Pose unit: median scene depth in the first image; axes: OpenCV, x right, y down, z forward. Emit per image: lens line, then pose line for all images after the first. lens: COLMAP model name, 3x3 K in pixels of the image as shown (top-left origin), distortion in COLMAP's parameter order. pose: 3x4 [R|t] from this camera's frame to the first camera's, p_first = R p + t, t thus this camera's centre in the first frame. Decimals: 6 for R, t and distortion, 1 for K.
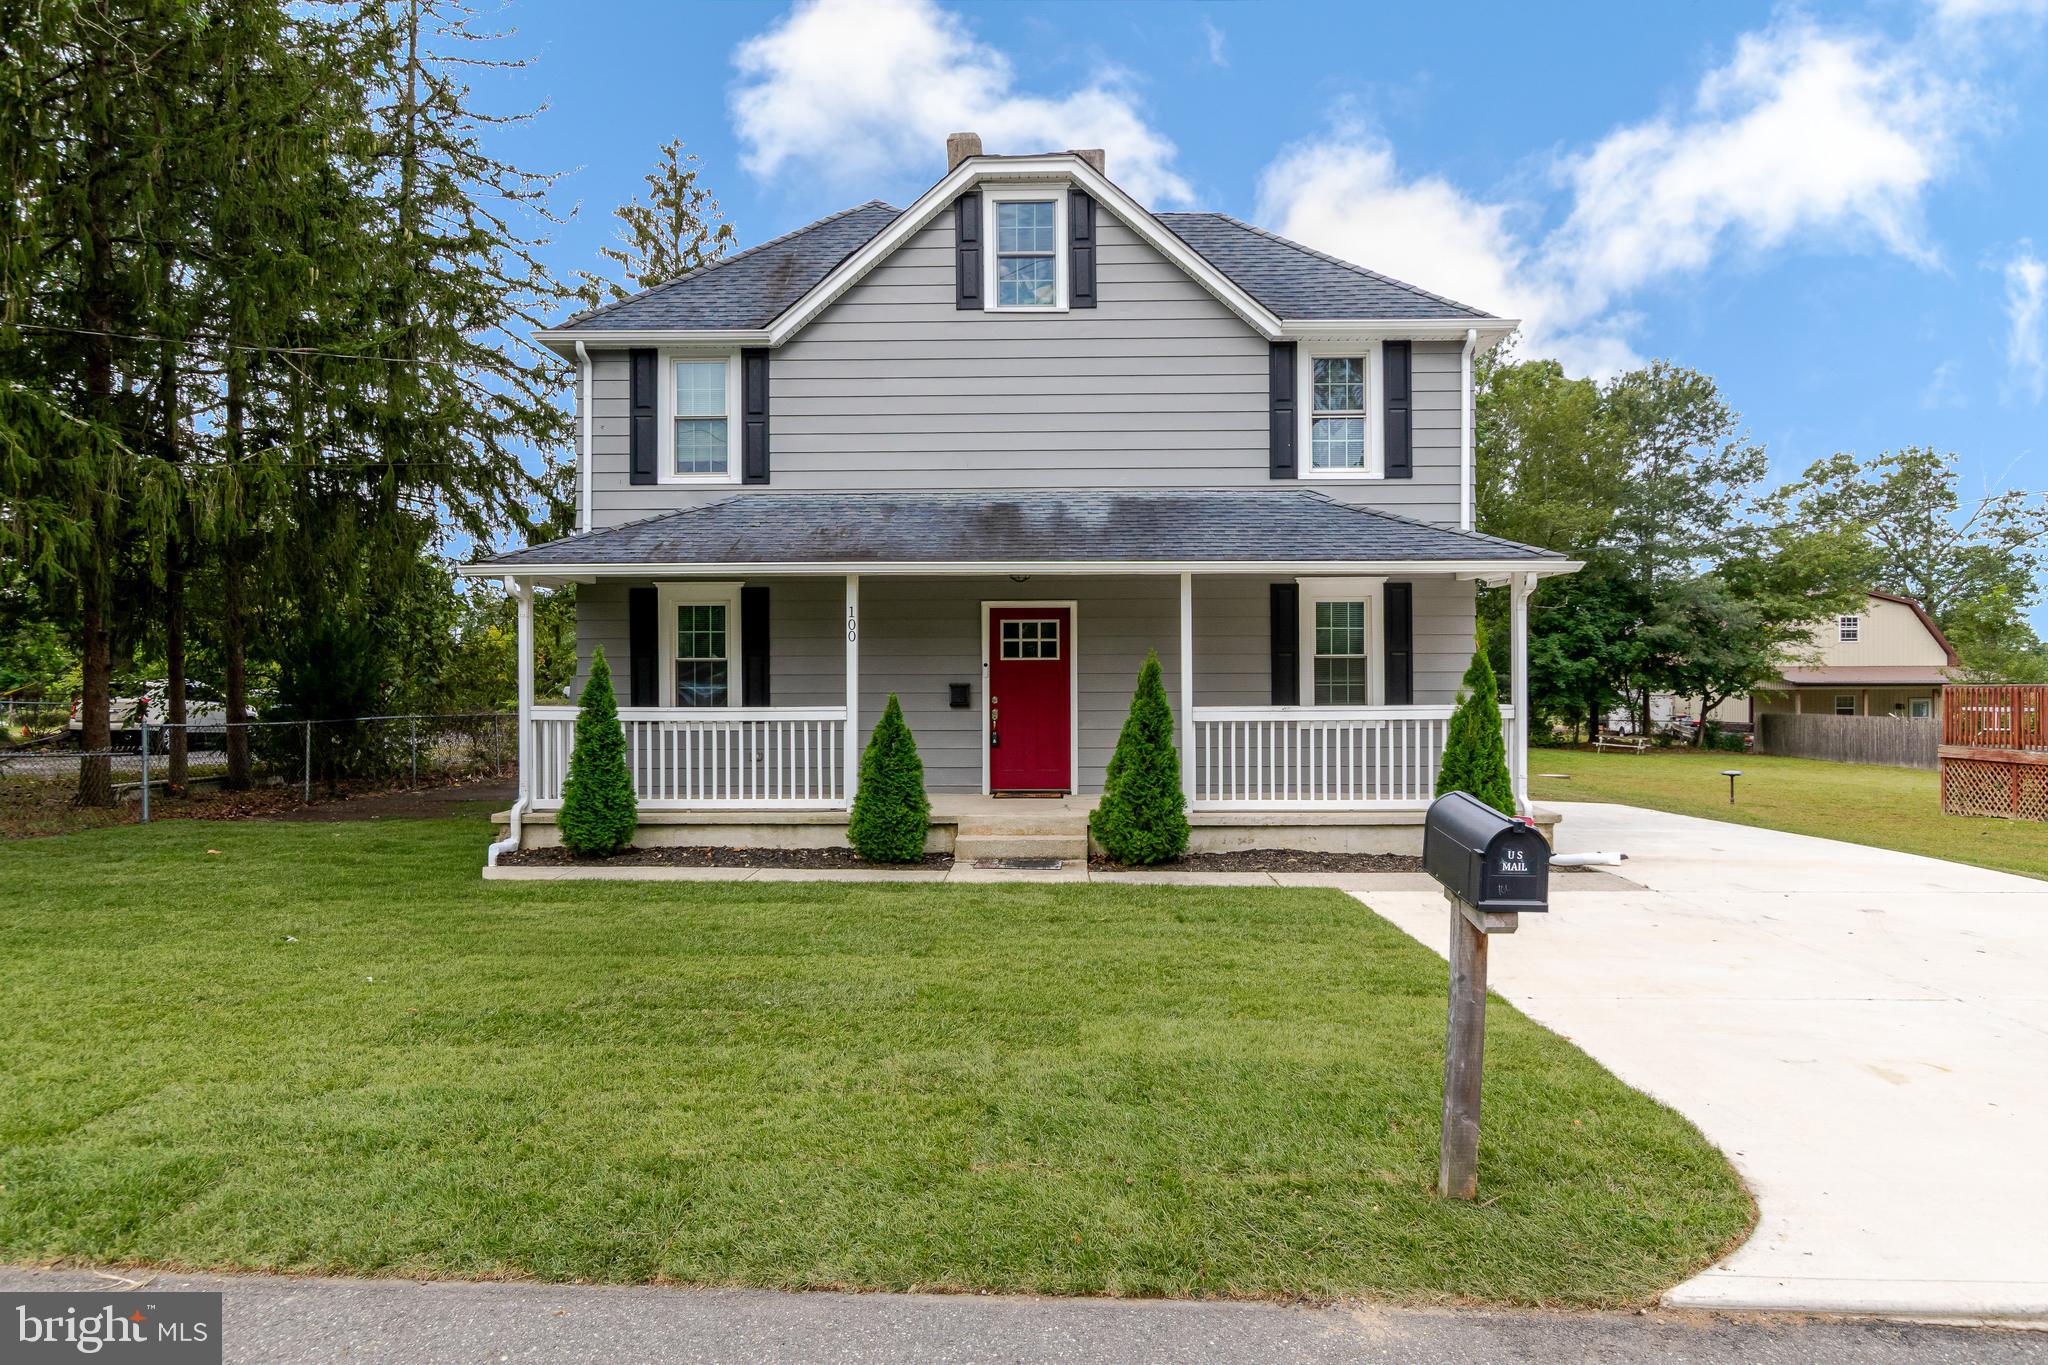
lens RADIAL K [[1344.3, 0, 1024.0], [0, 1344.3, 682.5], [0, 0, 1]] dist [-0.002009, -0.000665]
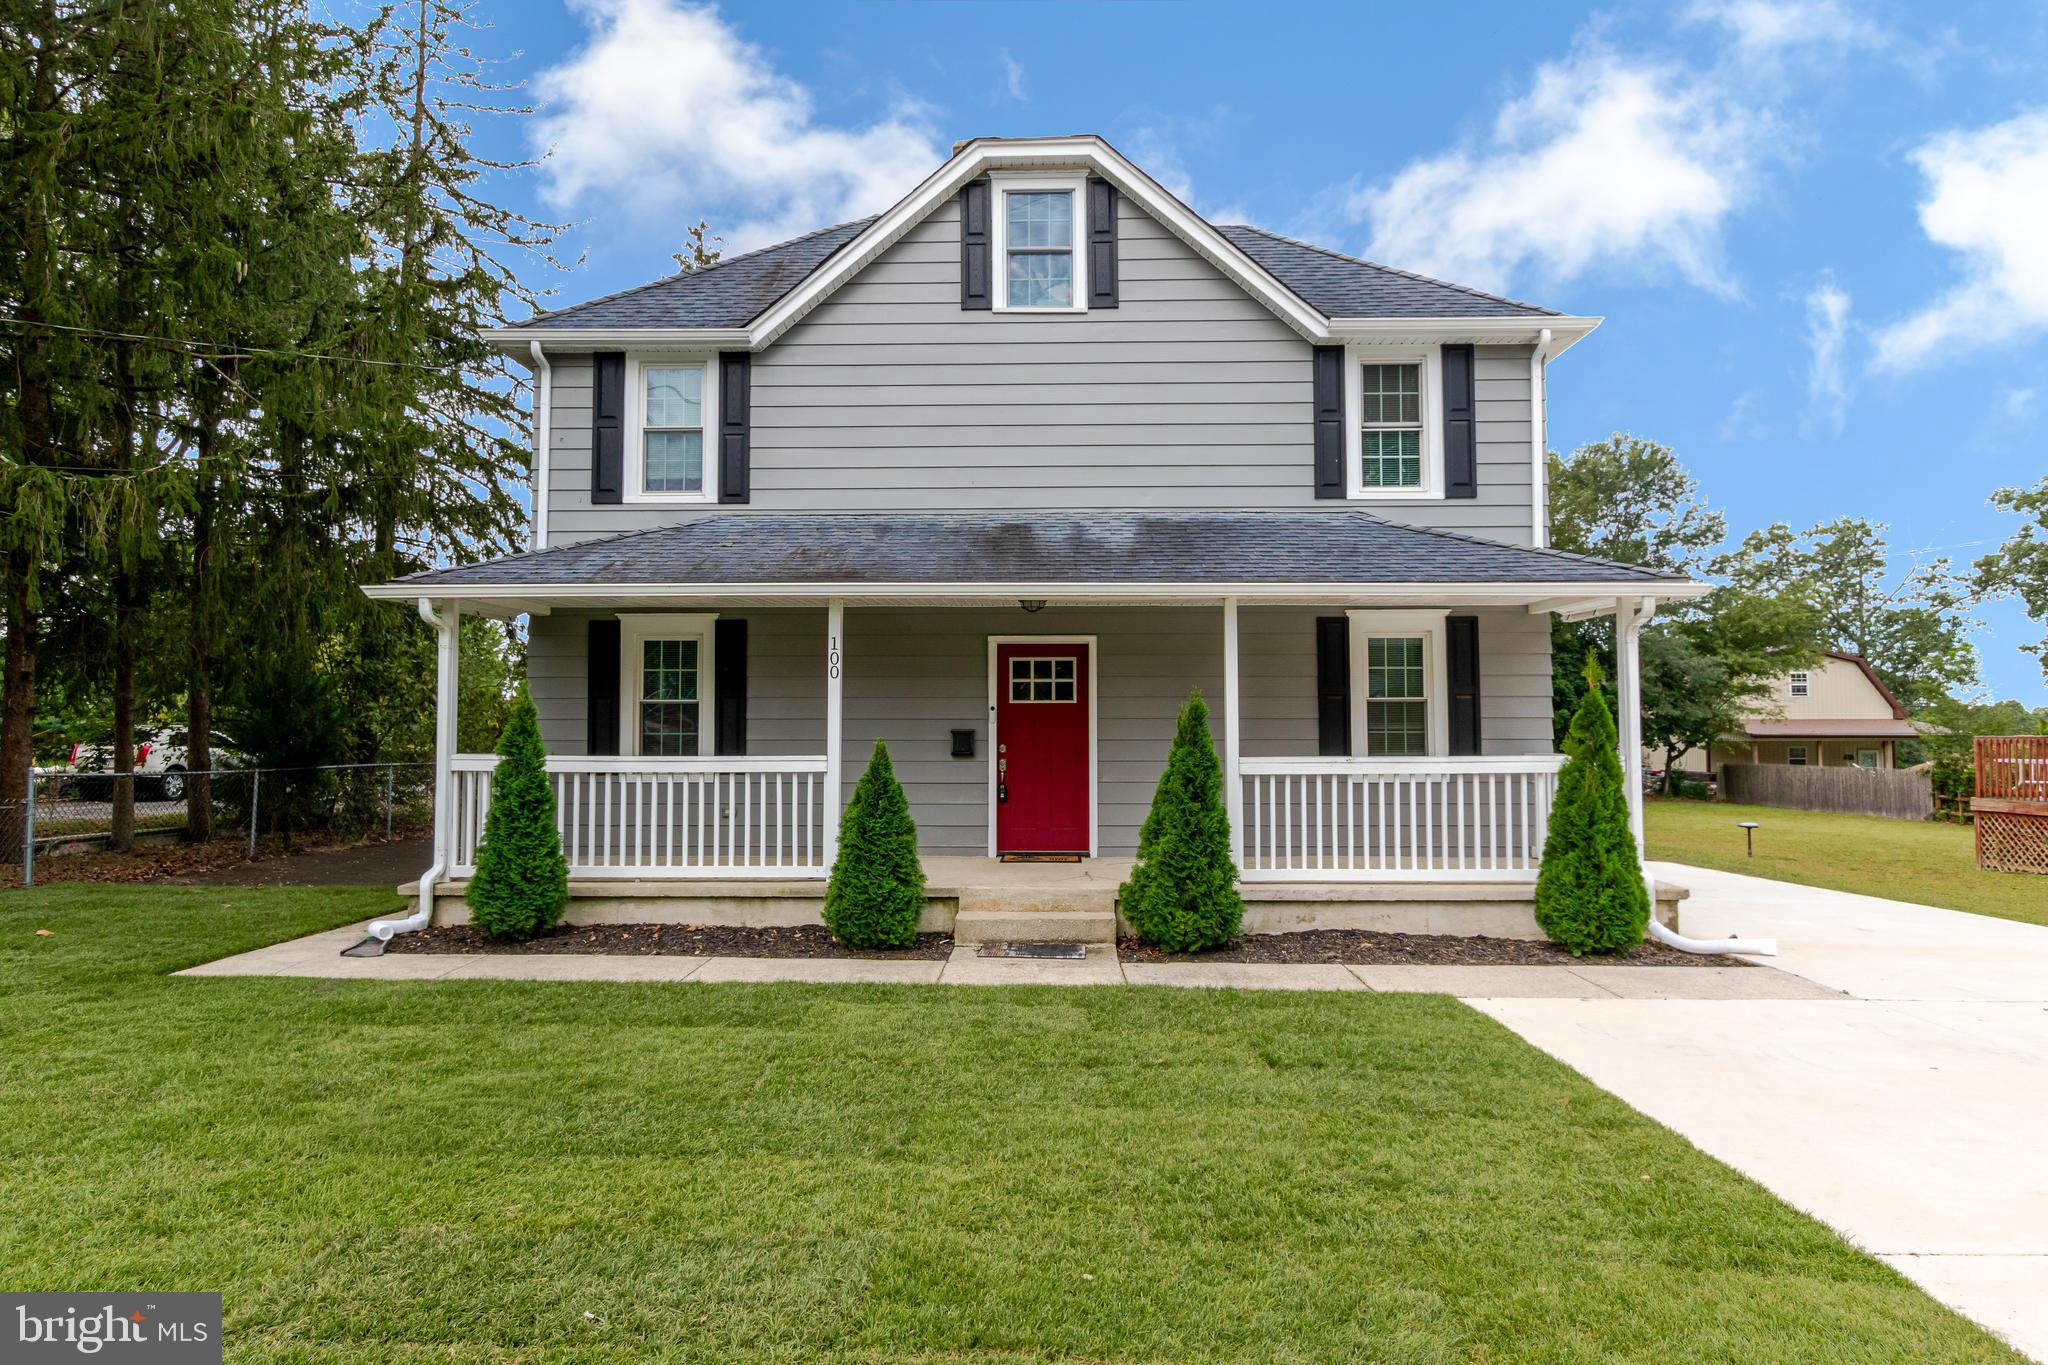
lens RADIAL K [[1132.8, 0, 1024.0], [0, 1132.8, 682.5], [0, 0, 1]] dist [0.001635, 0.000475]
pose [[0.999992, 0.003015, 0.002593, -0.009864], [-0.002894, 0.998963, -0.045442, 0.003566], [-0.002727, 0.045434, 0.998964, 0.261106]]
